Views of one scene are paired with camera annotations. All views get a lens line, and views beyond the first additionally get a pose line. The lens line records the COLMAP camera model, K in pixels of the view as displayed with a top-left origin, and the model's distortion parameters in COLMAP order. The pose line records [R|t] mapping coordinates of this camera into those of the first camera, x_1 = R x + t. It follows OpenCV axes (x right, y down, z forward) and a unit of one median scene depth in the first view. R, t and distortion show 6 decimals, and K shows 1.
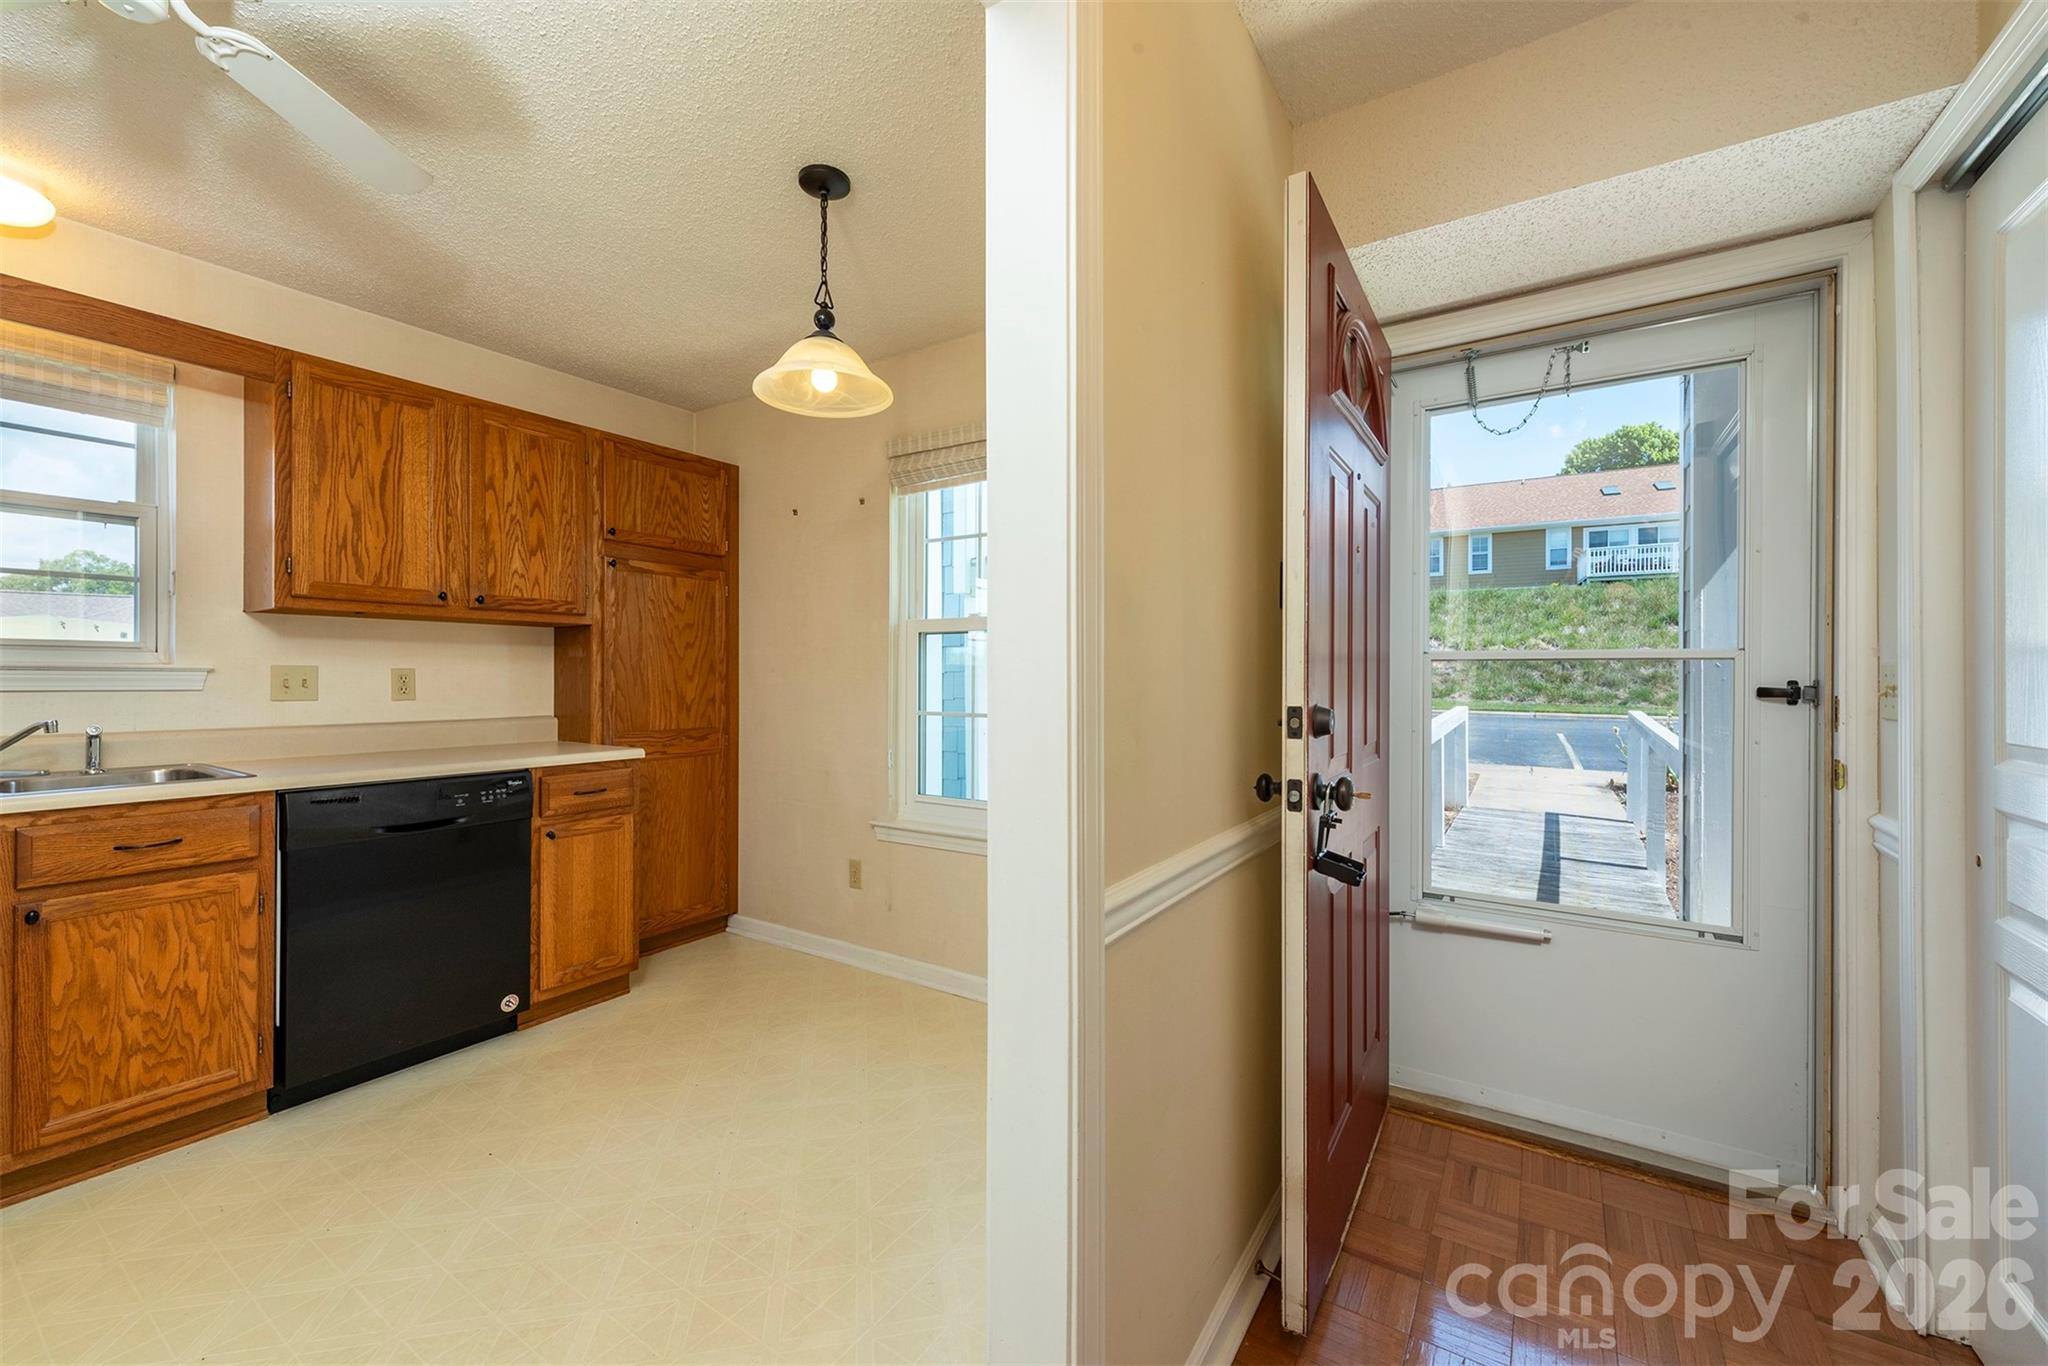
lens RADIAL K [[797.5, 0, 1034.5], [0, 797.5, 676.3], [0, 0, 1]] dist [0.011259, -0.003528]
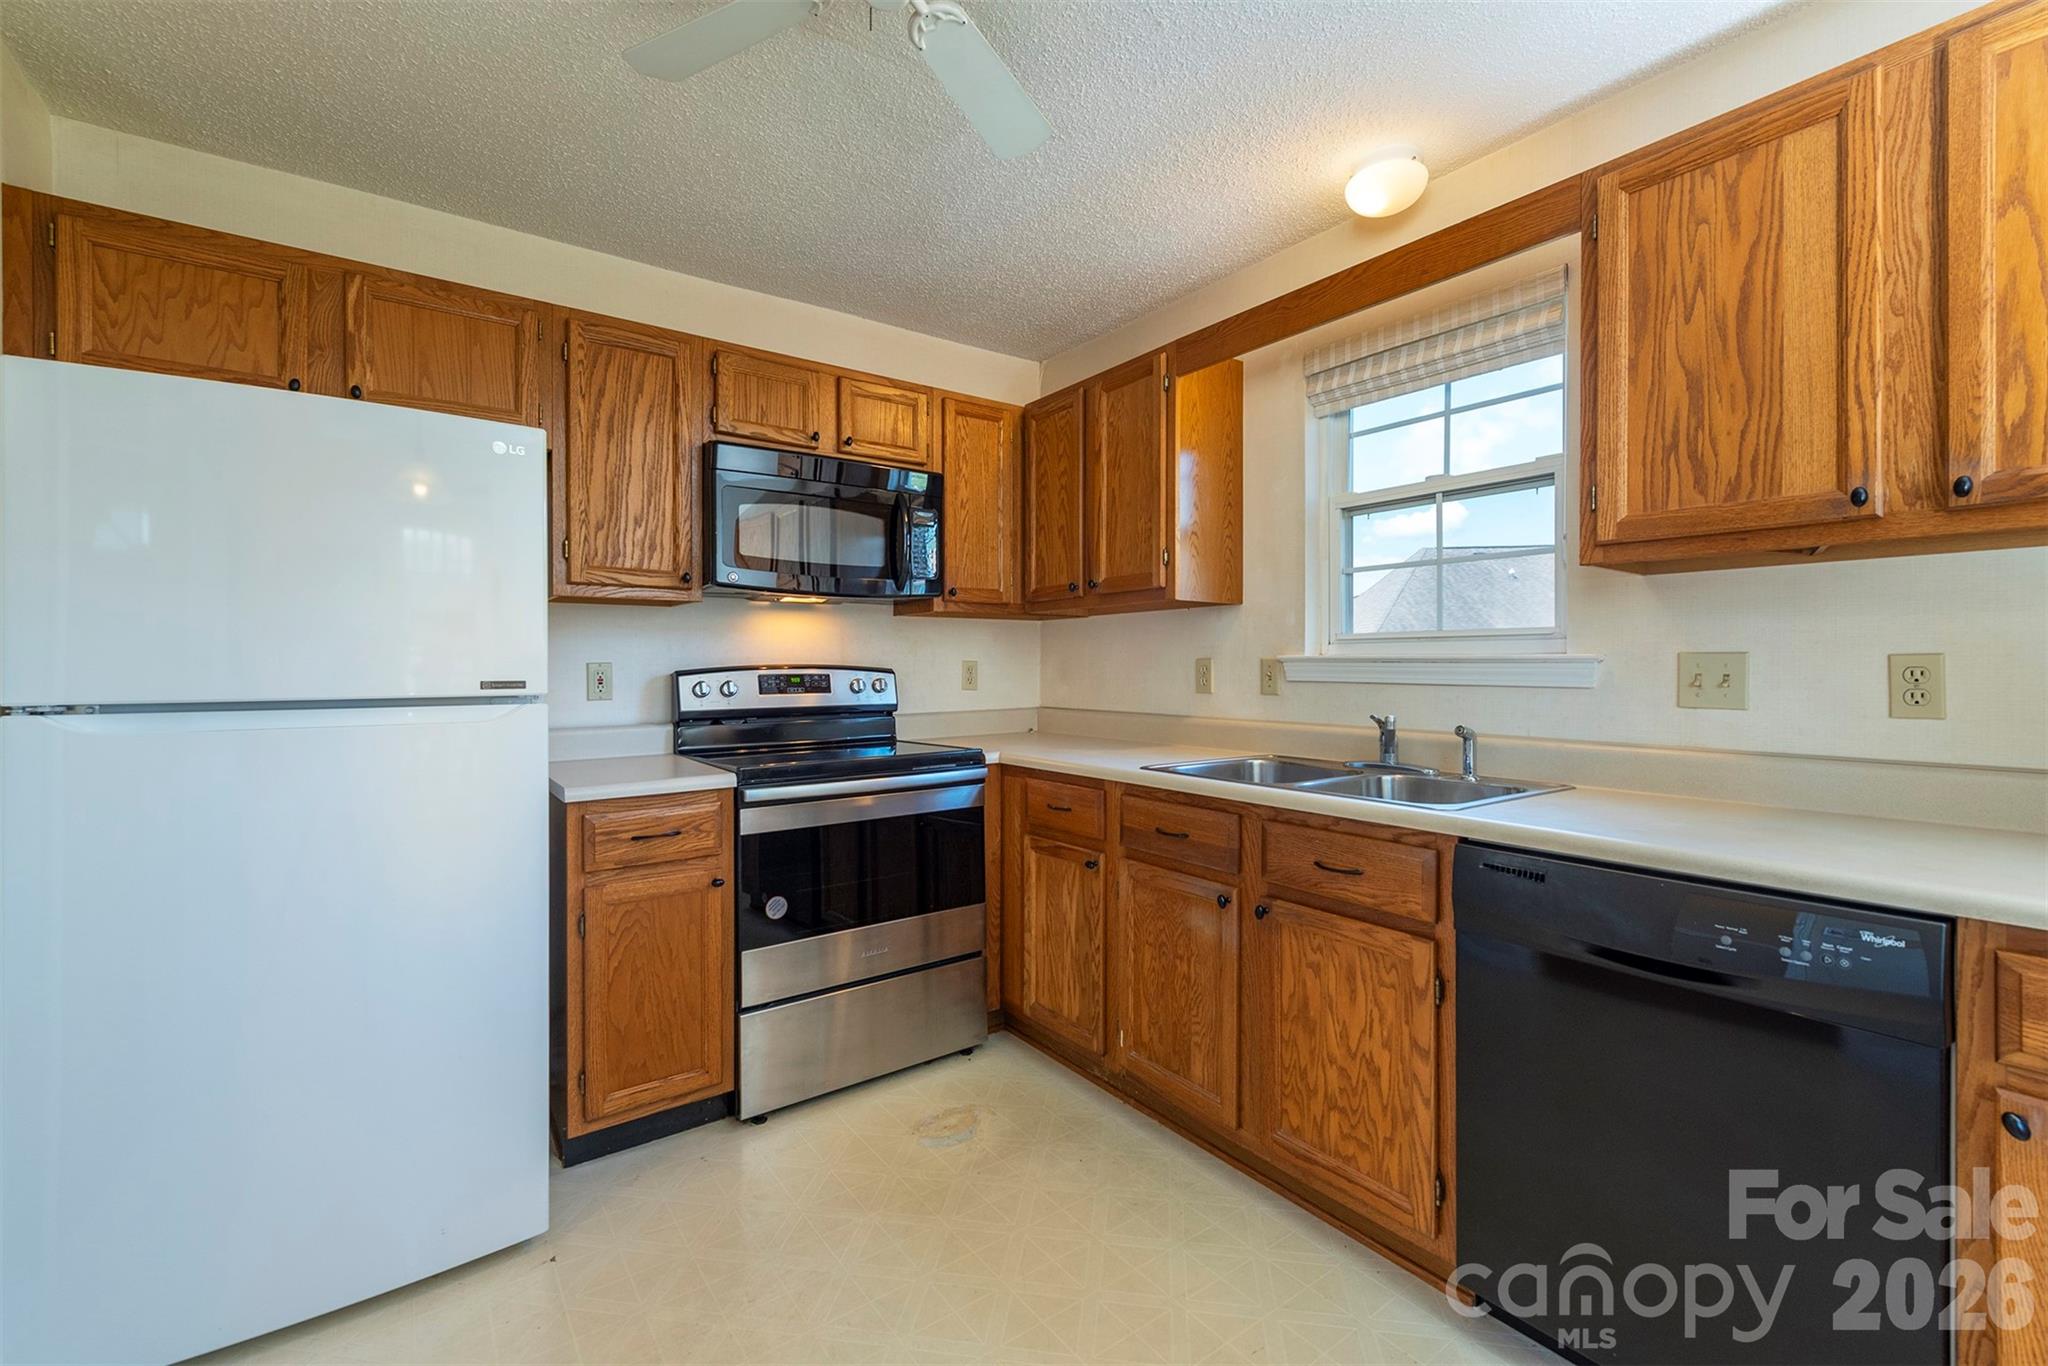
lens RADIAL K [[870.3, 0, 1029.3], [0, 870.3, 665.6], [0, 0, 1]] dist [0.011070, -0.004247]
pose [[-0.356480, -0.001514, -0.934302, -0.095827], [0.000478, 0.999998, -0.001803, -0.001572], [0.934303, -0.001090, -0.356479, 0.757091]]
